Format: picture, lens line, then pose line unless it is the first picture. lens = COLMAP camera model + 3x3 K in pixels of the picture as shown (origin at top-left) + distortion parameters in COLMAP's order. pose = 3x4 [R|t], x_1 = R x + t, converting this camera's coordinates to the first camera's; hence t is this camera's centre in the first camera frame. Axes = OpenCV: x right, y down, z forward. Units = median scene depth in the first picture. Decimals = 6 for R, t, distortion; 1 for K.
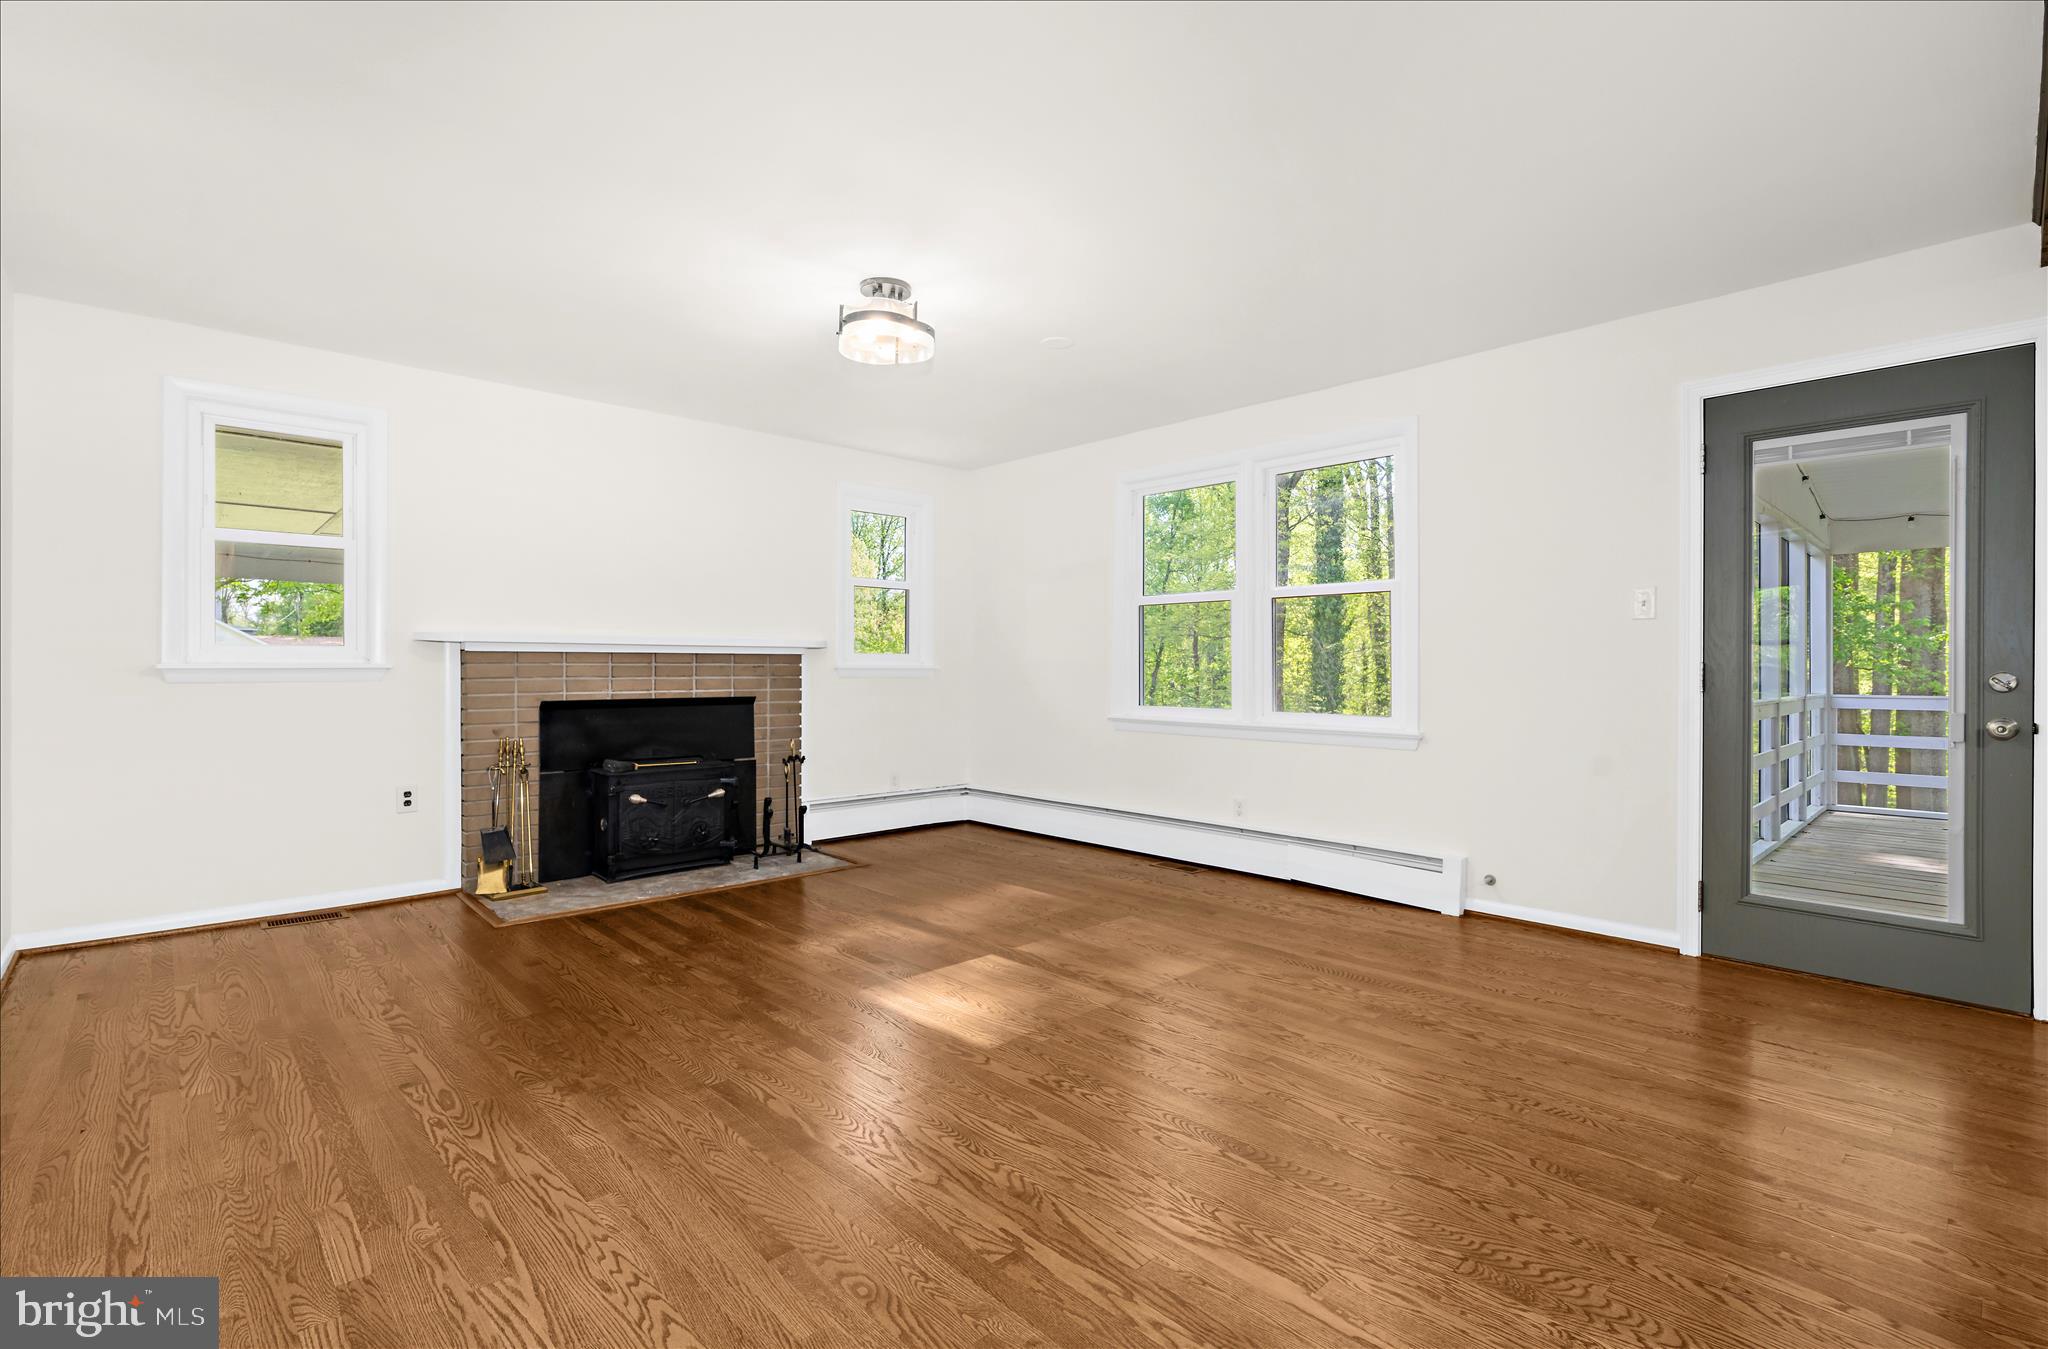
lens RADIAL K [[980.9, 0, 1026.4], [0, 980.9, 647.2], [0, 0, 1]] dist [-0.014289, 0.000984]
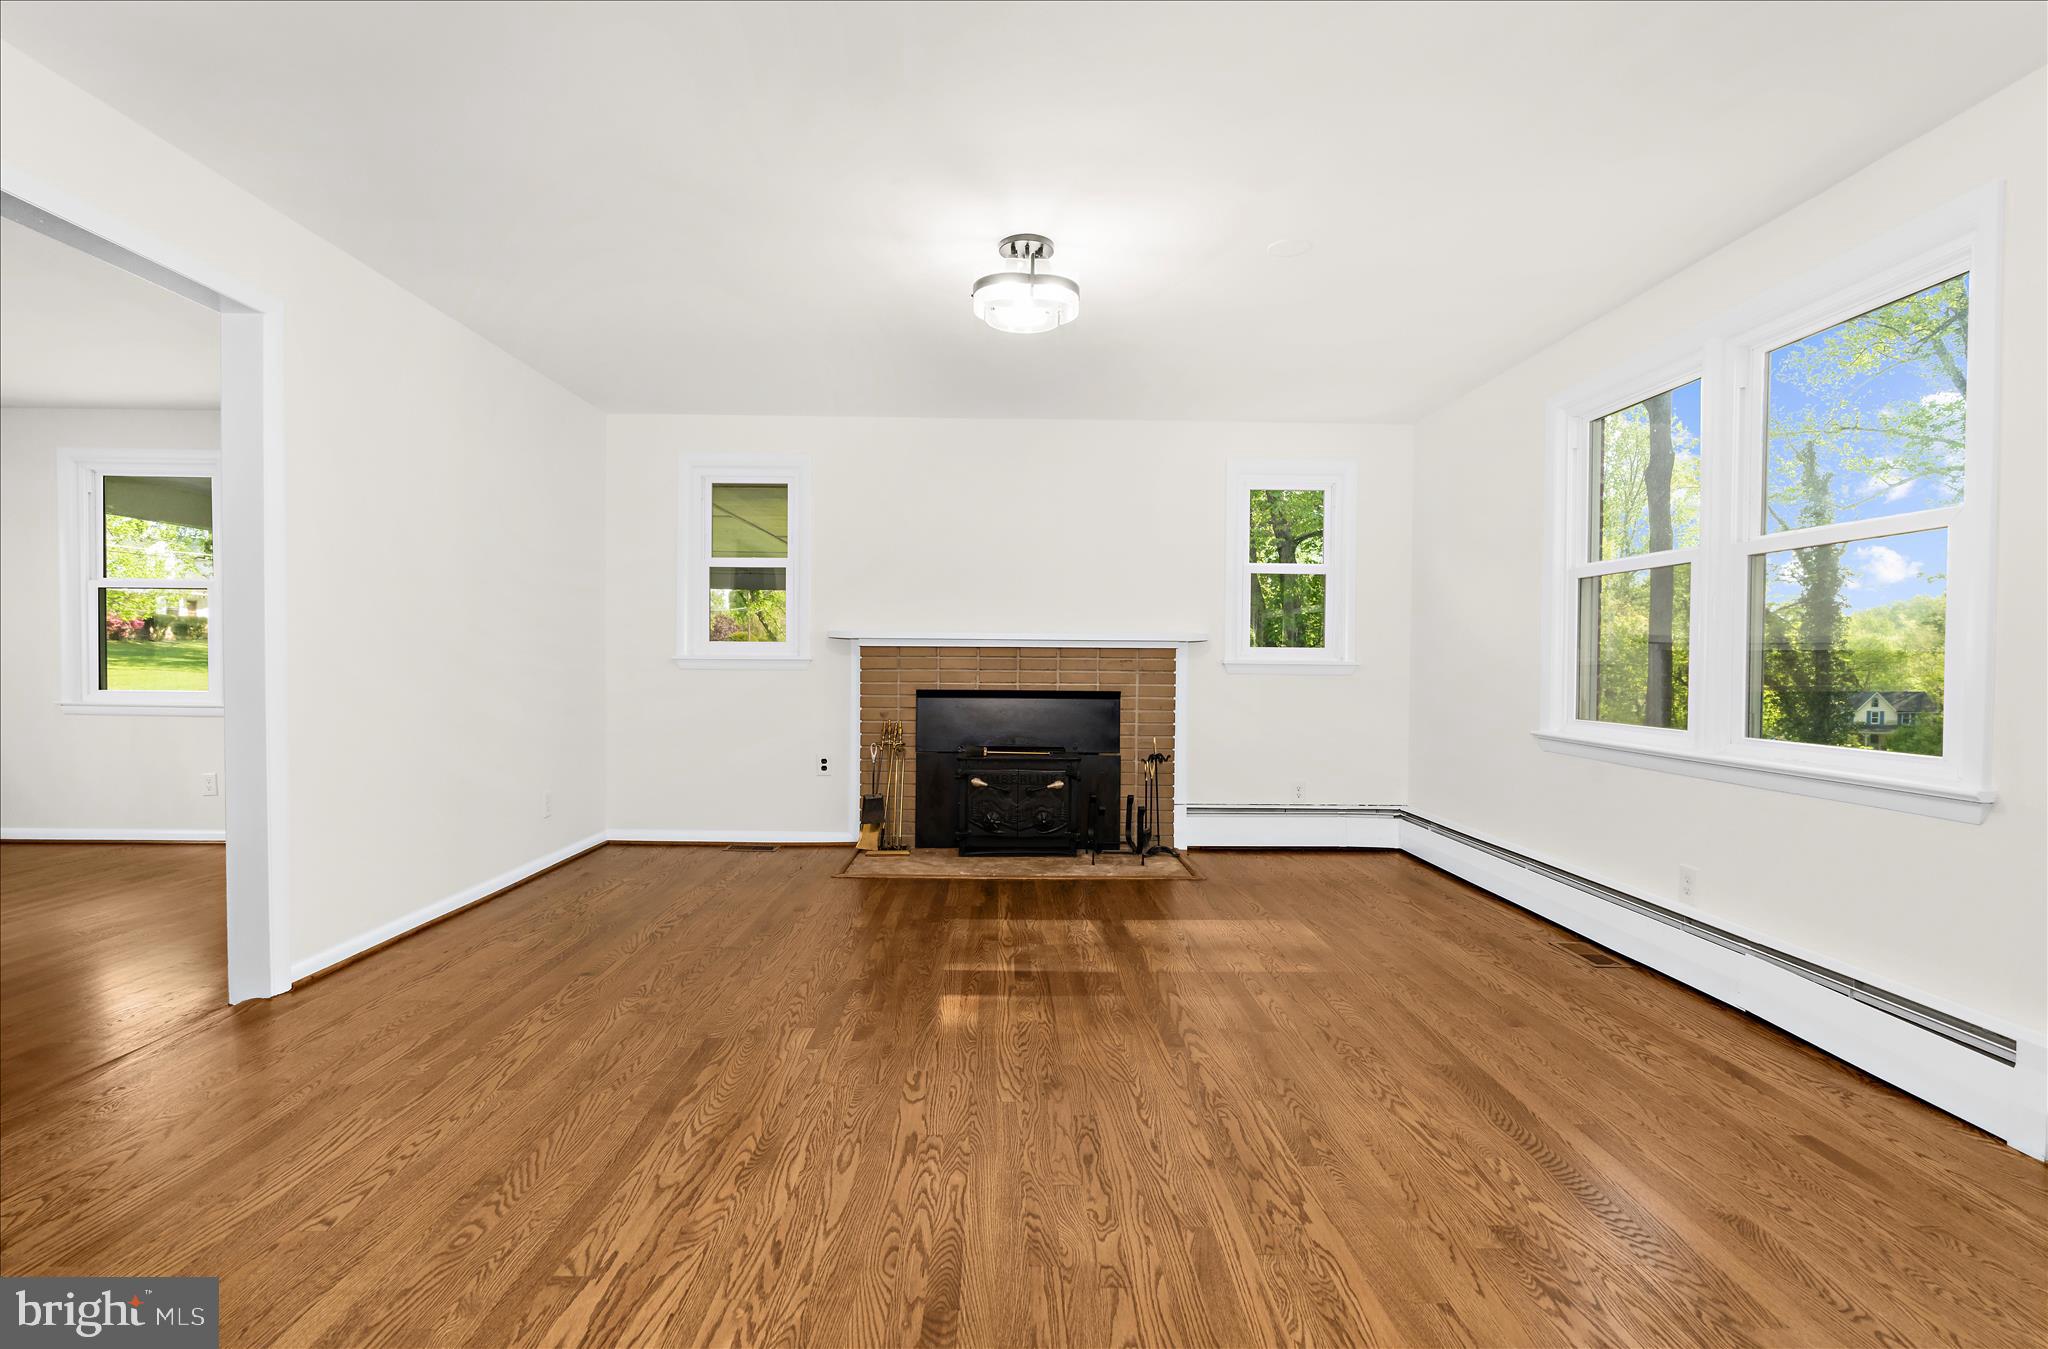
lens RADIAL K [[975.6, 0, 1018.3], [0, 975.6, 667.7], [0, 0, 1]] dist [-0.024193, 0.014782]
pose [[0.718257, 0.010935, -0.695692, 0.410941], [0.005529, 0.999755, 0.021422, 0.005944], [0.695756, -0.019233, 0.718021, 0.279199]]
